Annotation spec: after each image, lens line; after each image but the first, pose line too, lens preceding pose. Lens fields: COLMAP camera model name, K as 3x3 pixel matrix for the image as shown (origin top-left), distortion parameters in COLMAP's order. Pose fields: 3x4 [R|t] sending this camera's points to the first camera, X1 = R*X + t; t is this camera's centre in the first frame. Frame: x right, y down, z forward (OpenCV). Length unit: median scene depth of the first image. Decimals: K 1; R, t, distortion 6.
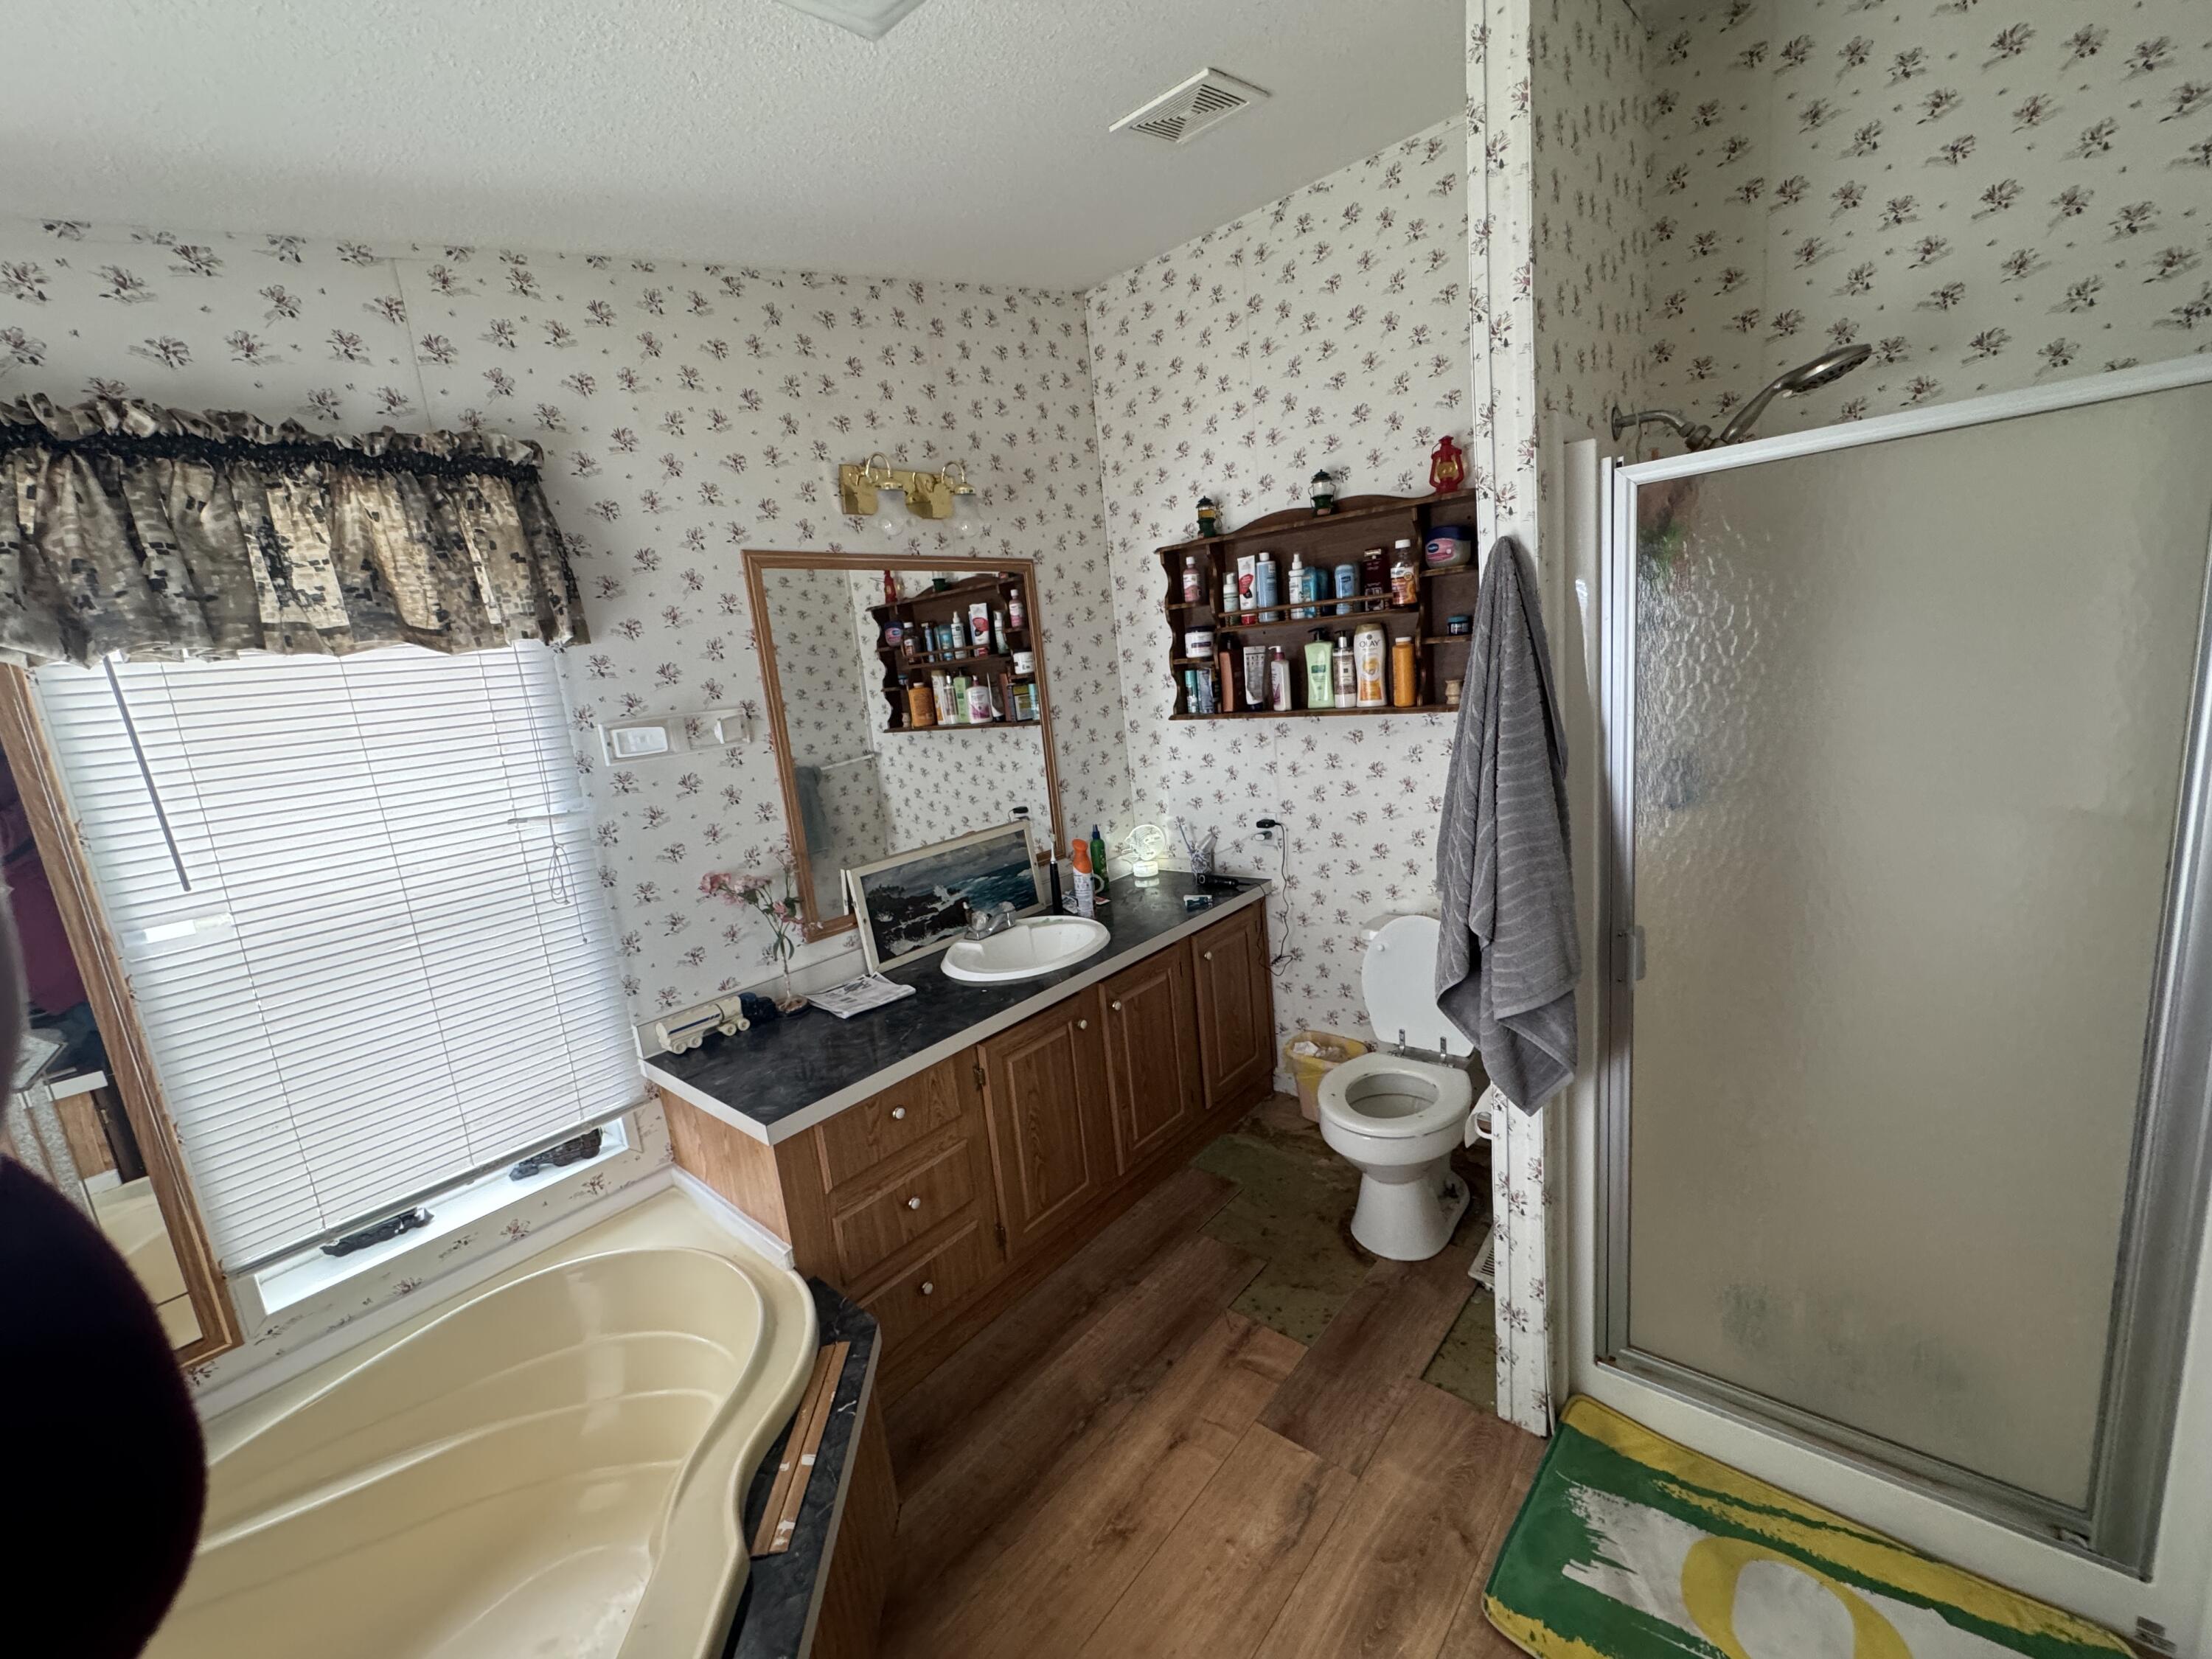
lens RADIAL K [[882.5, 0, 1108.7], [0, 882.5, 824.5], [0, 0, 1]] dist [-0.002477, 0.000235]
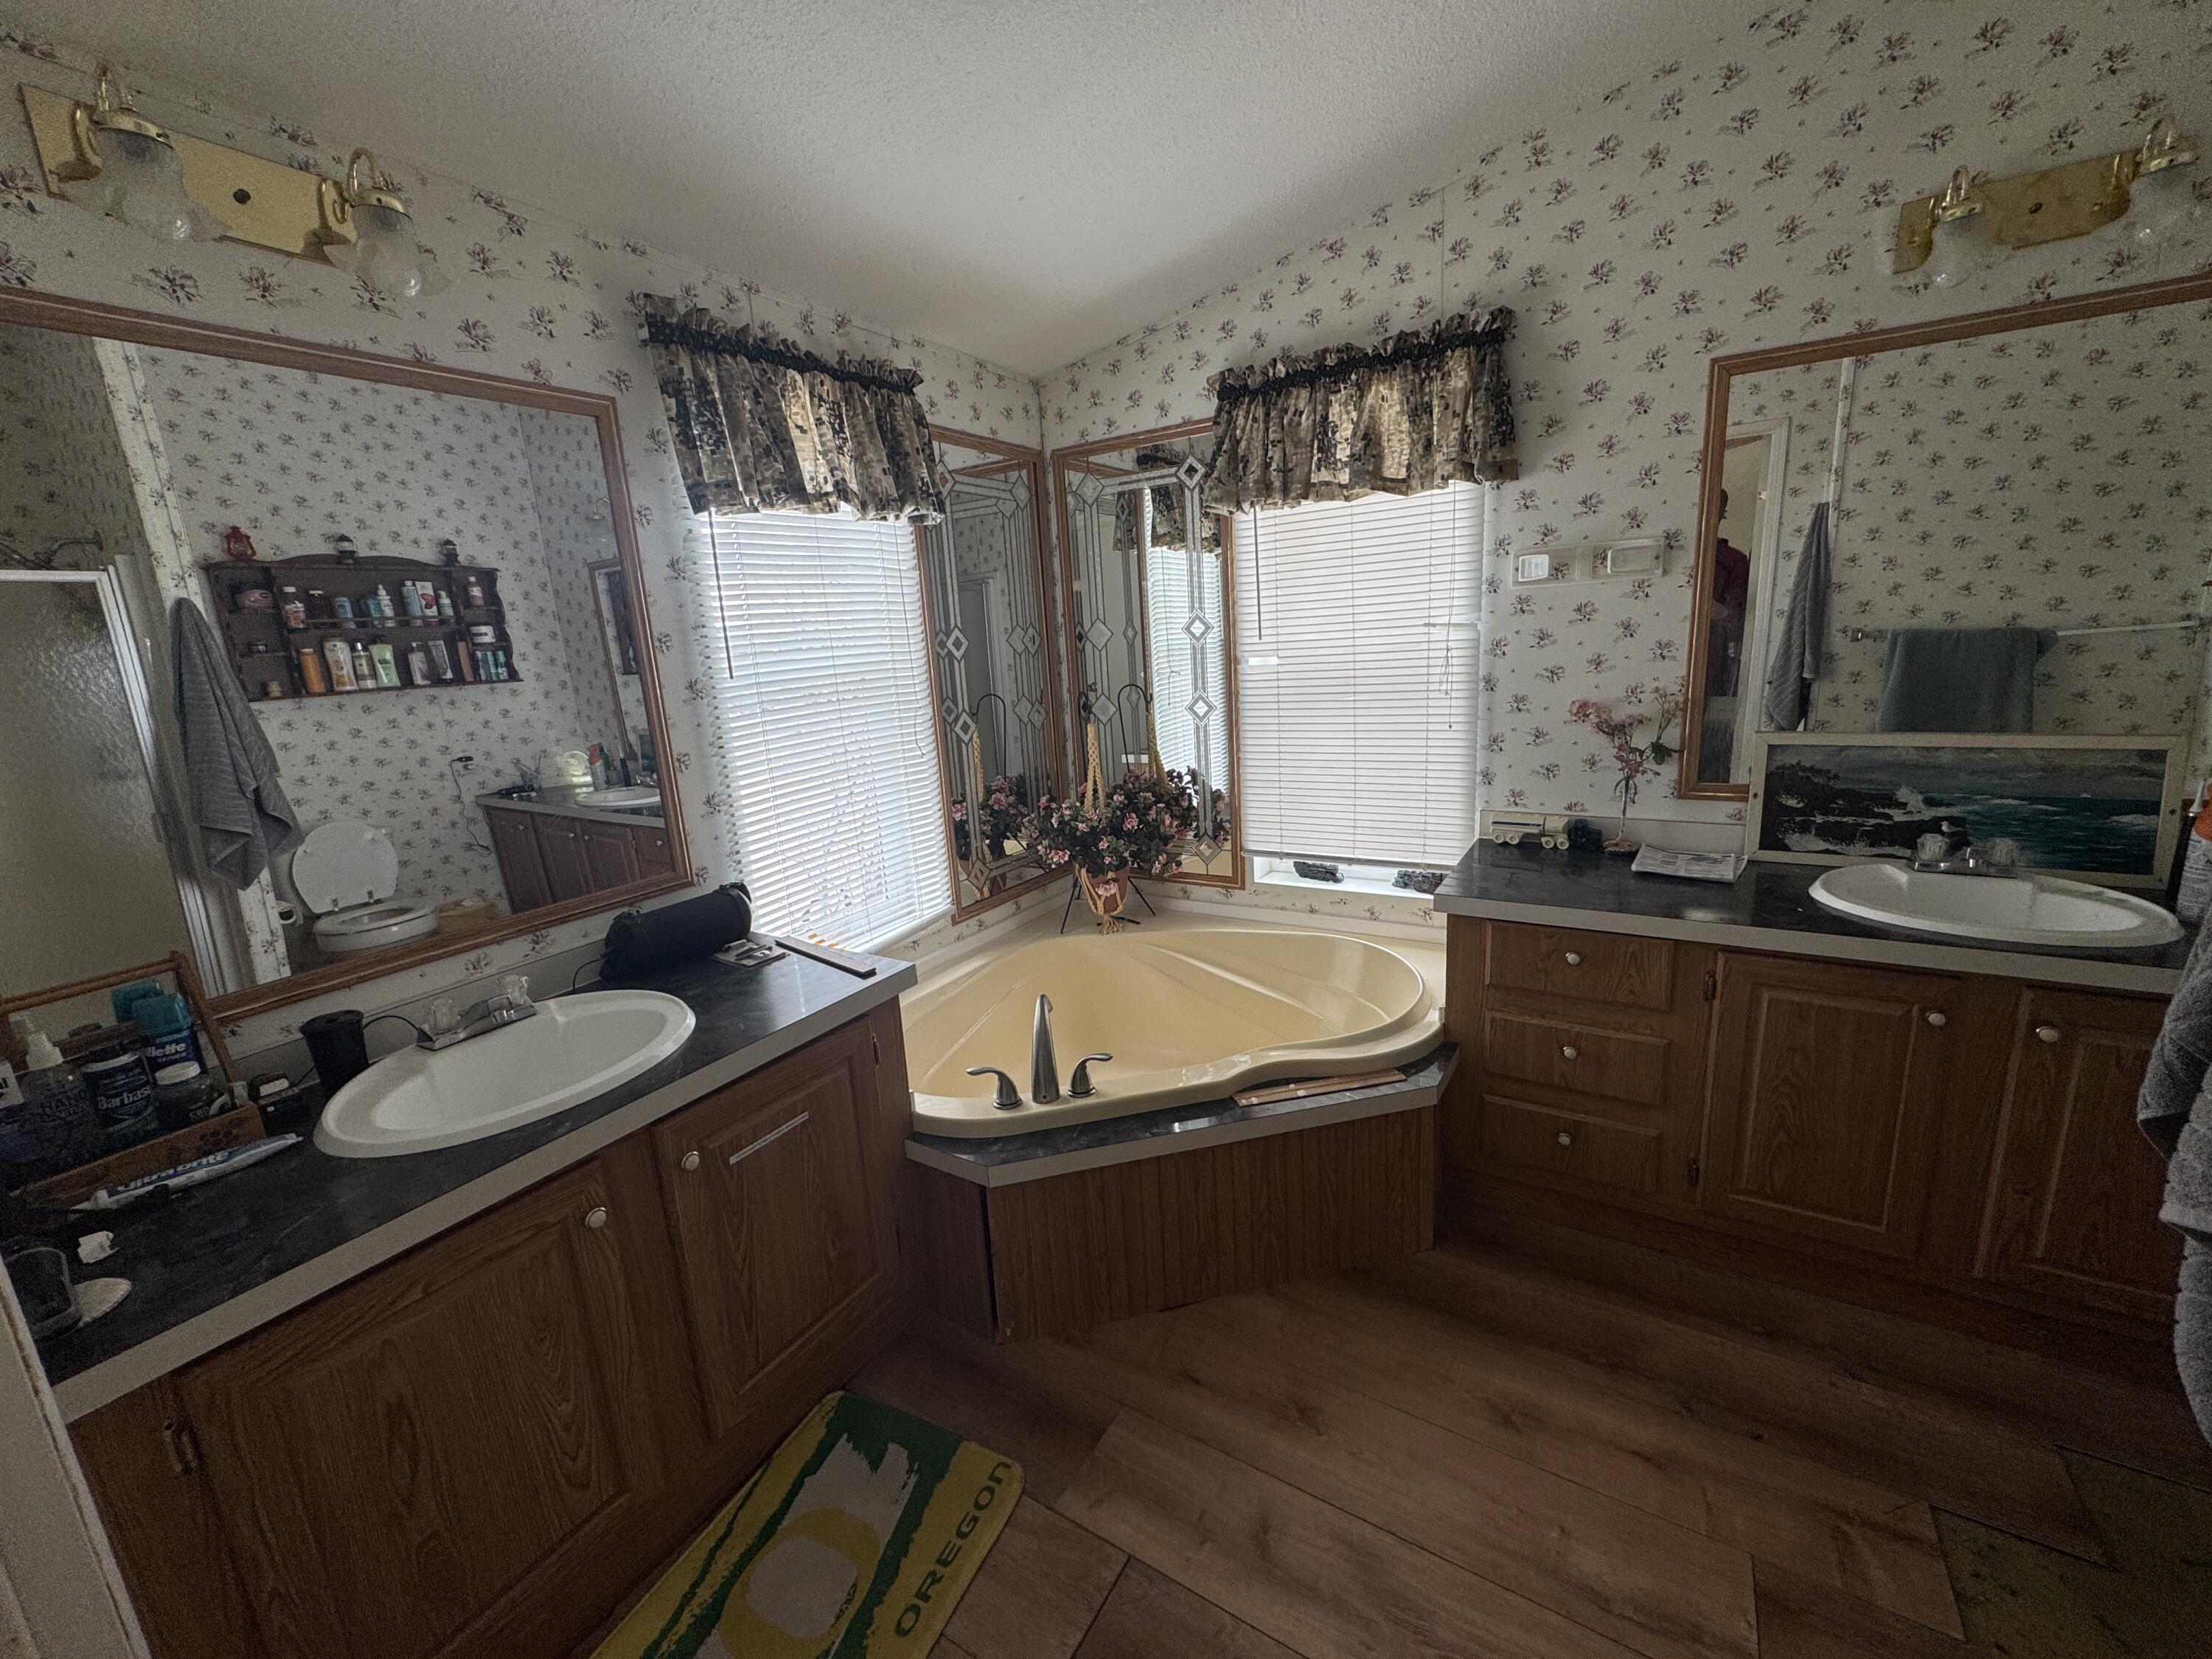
lens RADIAL K [[882.5, 0, 1108.7], [0, 882.5, 824.5], [0, 0, 1]] dist [-0.002477, 0.000235]
pose [[0.151814, 0.299145, -0.942054, 0.564340], [-0.136625, 0.950303, 0.279747, -0.022899], [0.978921, 0.086238, 0.185139, 0.285227]]
